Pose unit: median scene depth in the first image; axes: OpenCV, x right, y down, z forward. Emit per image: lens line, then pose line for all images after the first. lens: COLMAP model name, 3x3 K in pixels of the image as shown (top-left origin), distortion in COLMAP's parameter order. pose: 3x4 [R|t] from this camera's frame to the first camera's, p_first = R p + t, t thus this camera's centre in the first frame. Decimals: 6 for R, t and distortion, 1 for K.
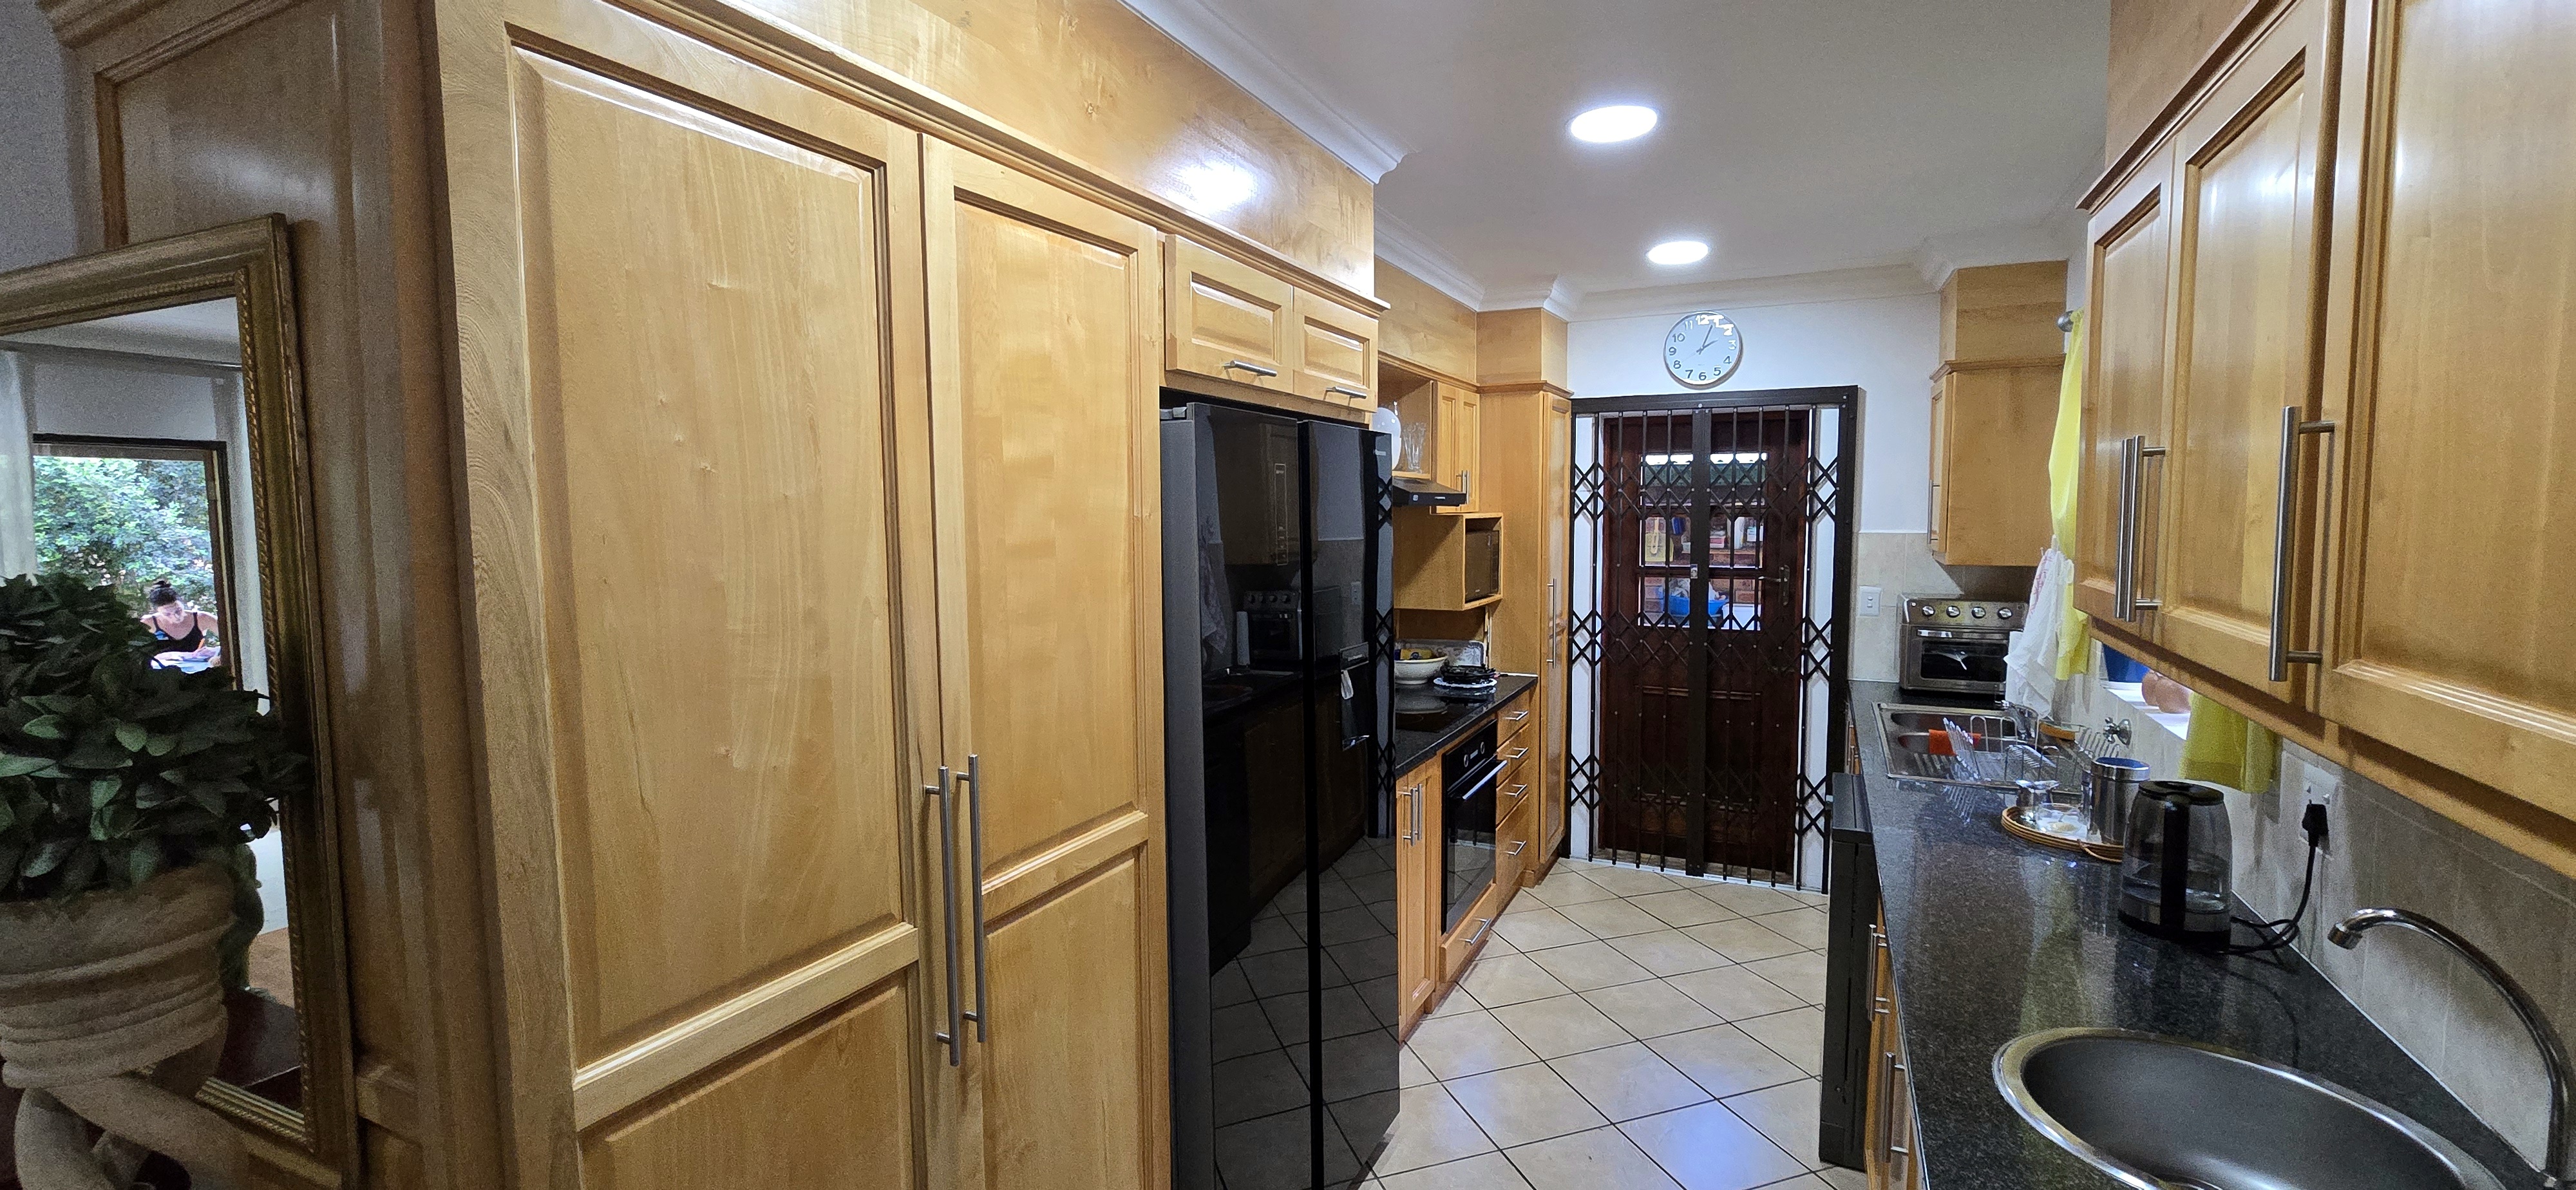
lens RADIAL K [[1055.5, 0, 1309.0], [0, 1055.5, 591.8], [0, 0, 1]] dist [-0.008948, 0.002572]
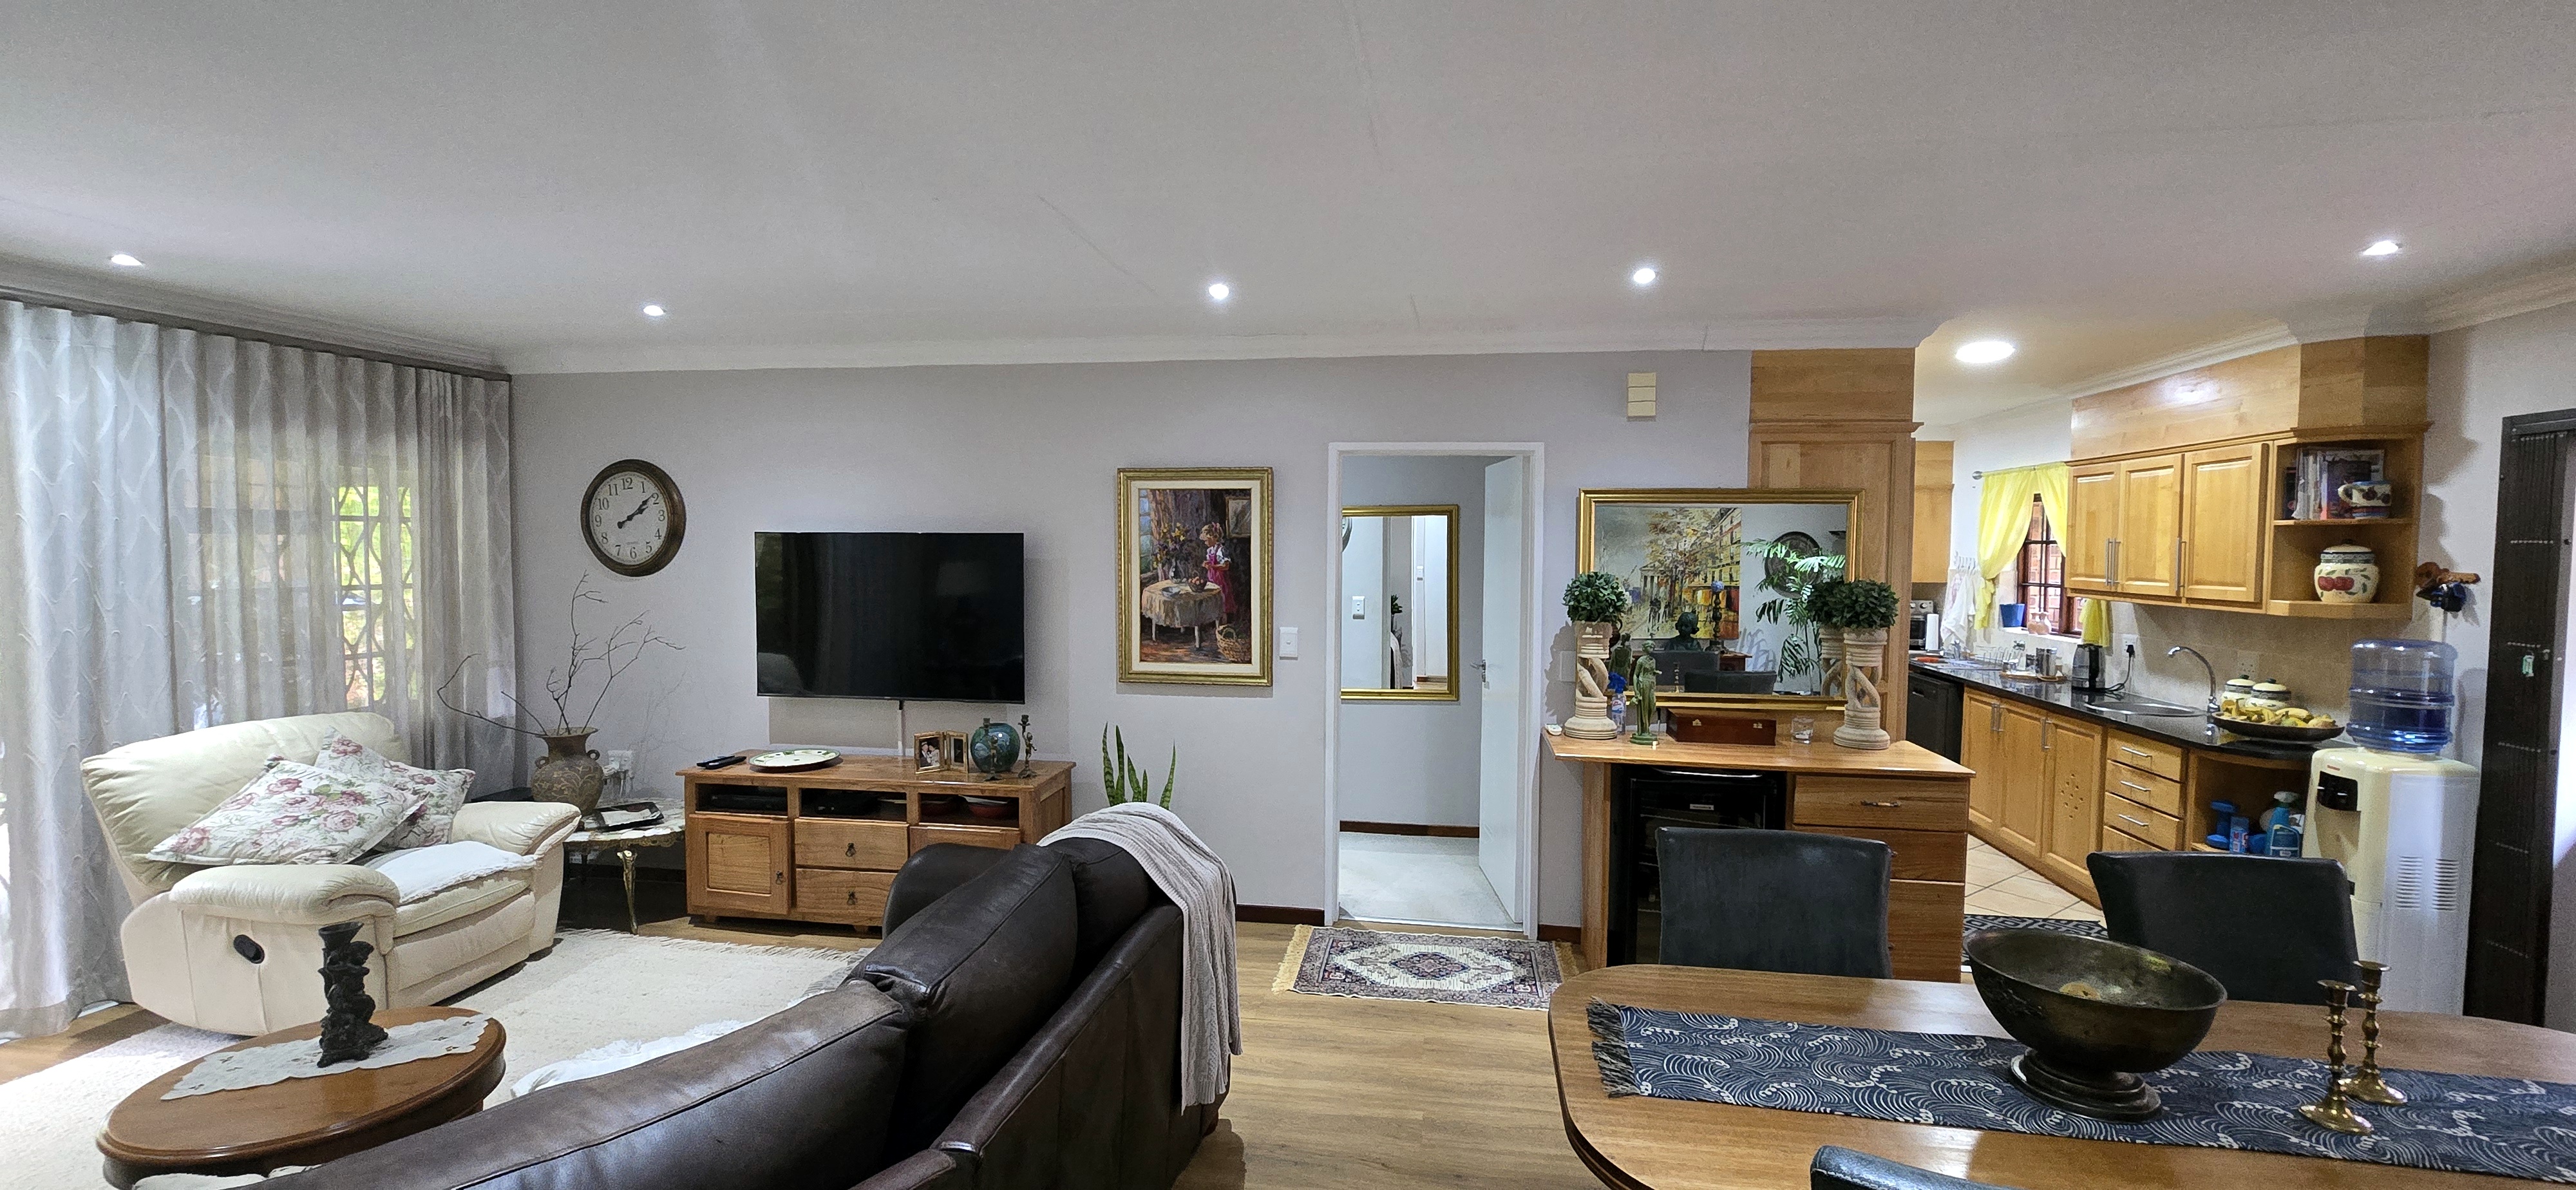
lens RADIAL K [[1055.5, 0, 1309.0], [0, 1055.5, 587.8], [0, 0, 1]] dist [-0.008948, 0.002572]
pose [[0.958220, 0.002318, 0.286022, -0.967519], [0.008908, 0.999240, -0.037940, 0.047479], [-0.285893, 0.038903, 0.957472, -0.566288]]
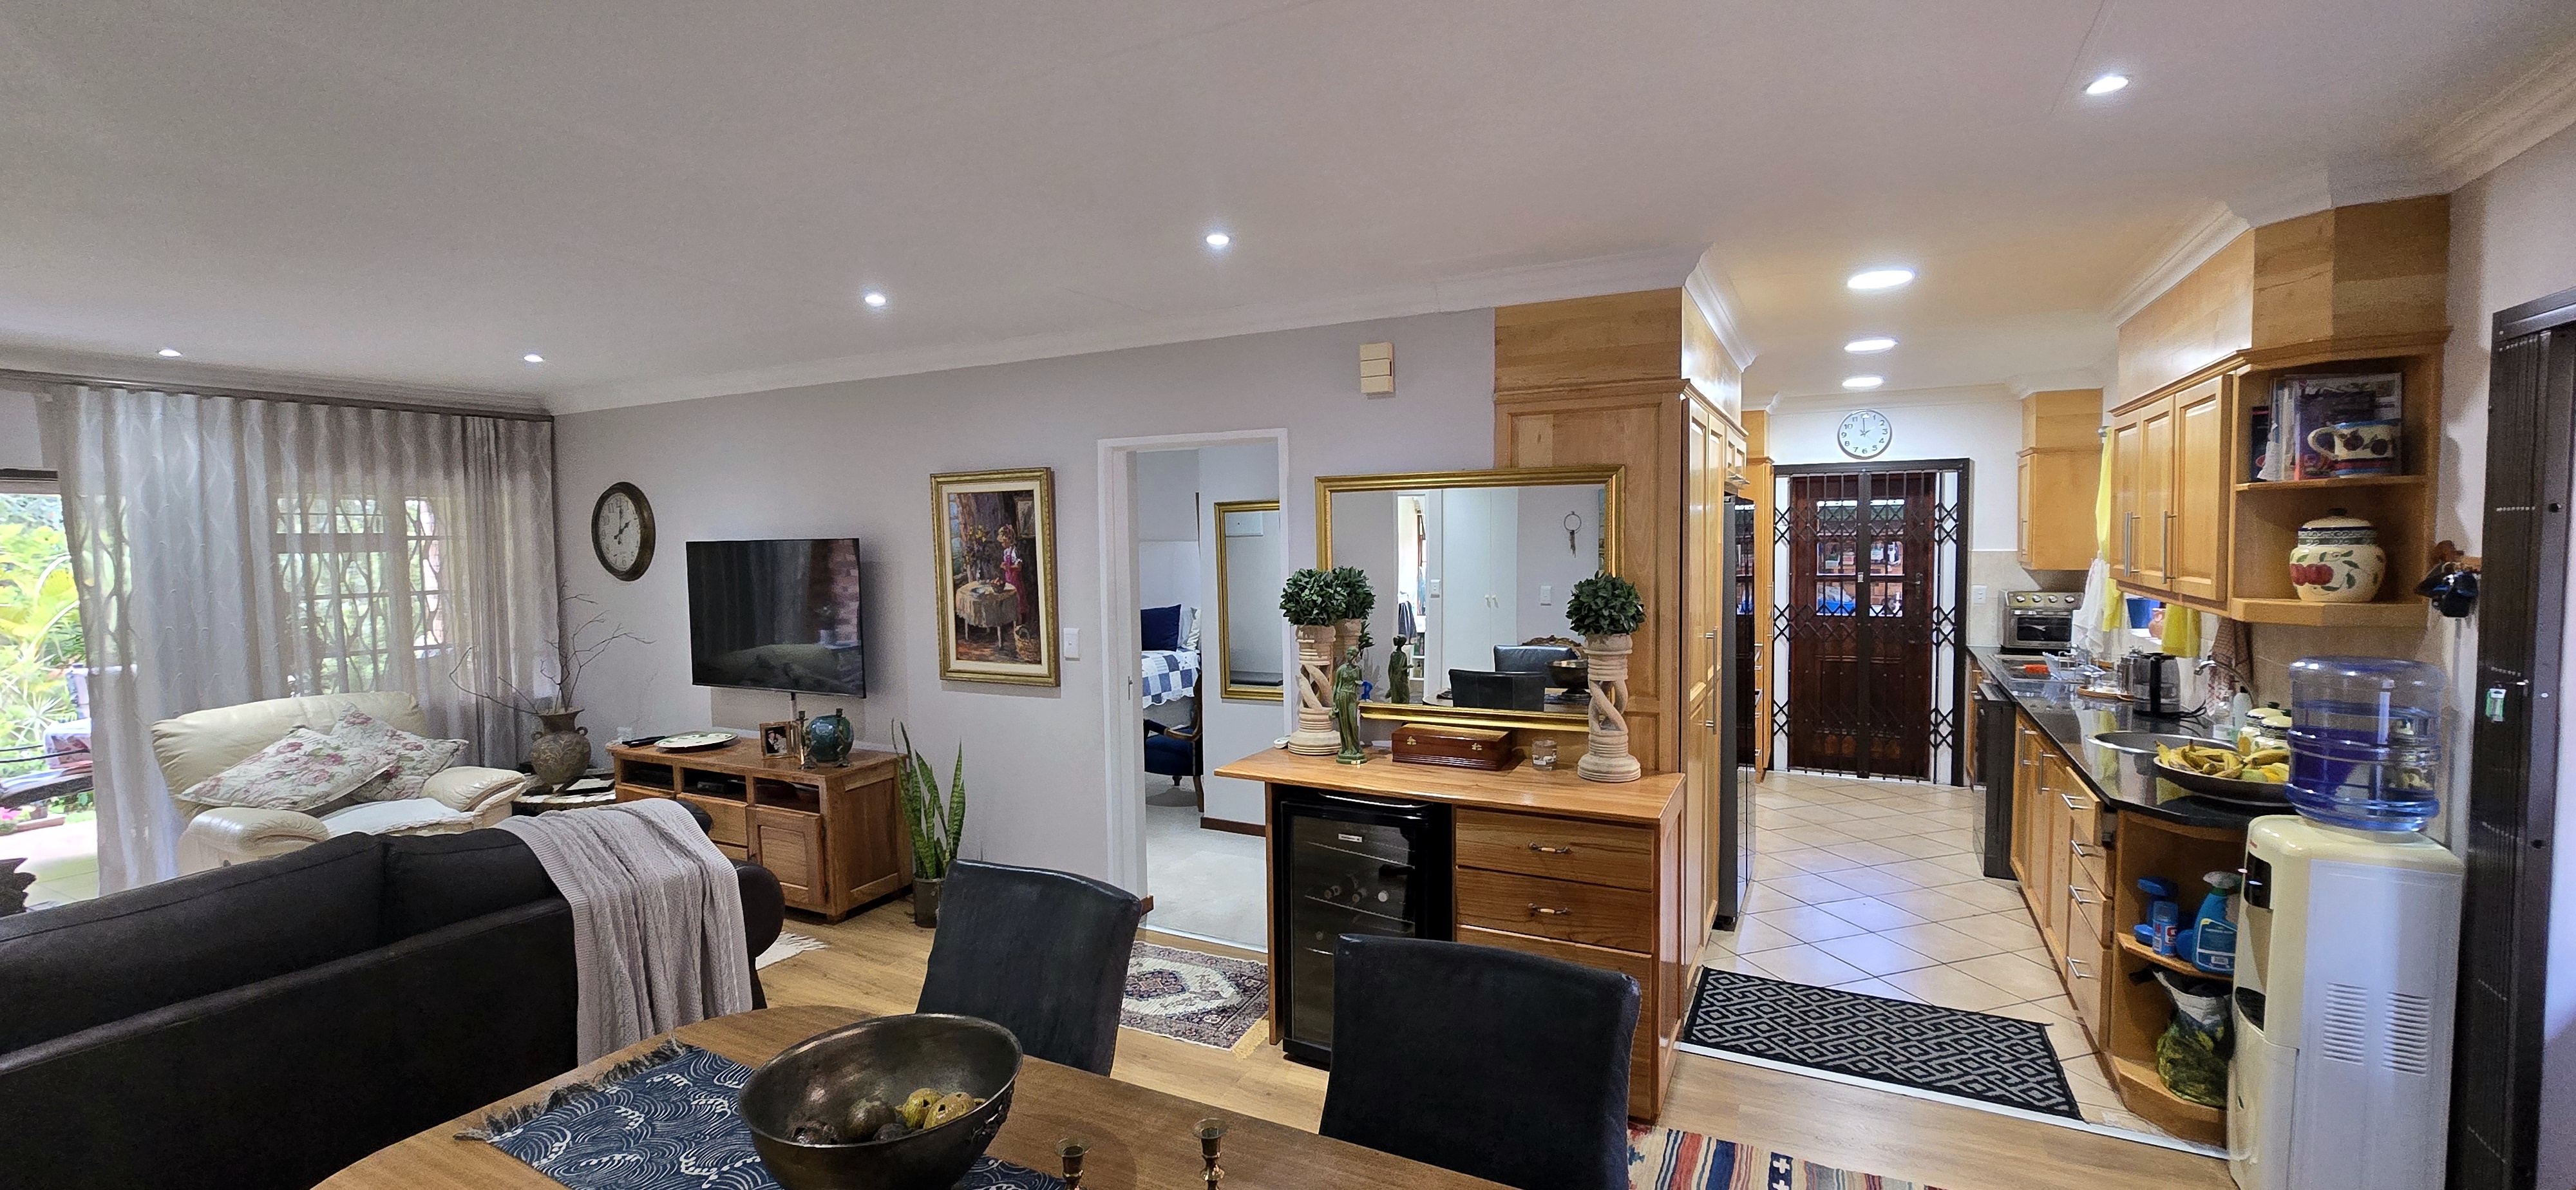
lens RADIAL K [[1055.5, 0, 1309.3], [0, 1055.5, 589.3], [0, 0, 1]] dist [-0.008948, 0.002572]
pose [[0.999634, -0.006926, -0.026166, -0.420643], [0.006155, 0.999548, -0.029425, 0.040595], [0.026358, 0.029254, 0.999224, -0.587029]]
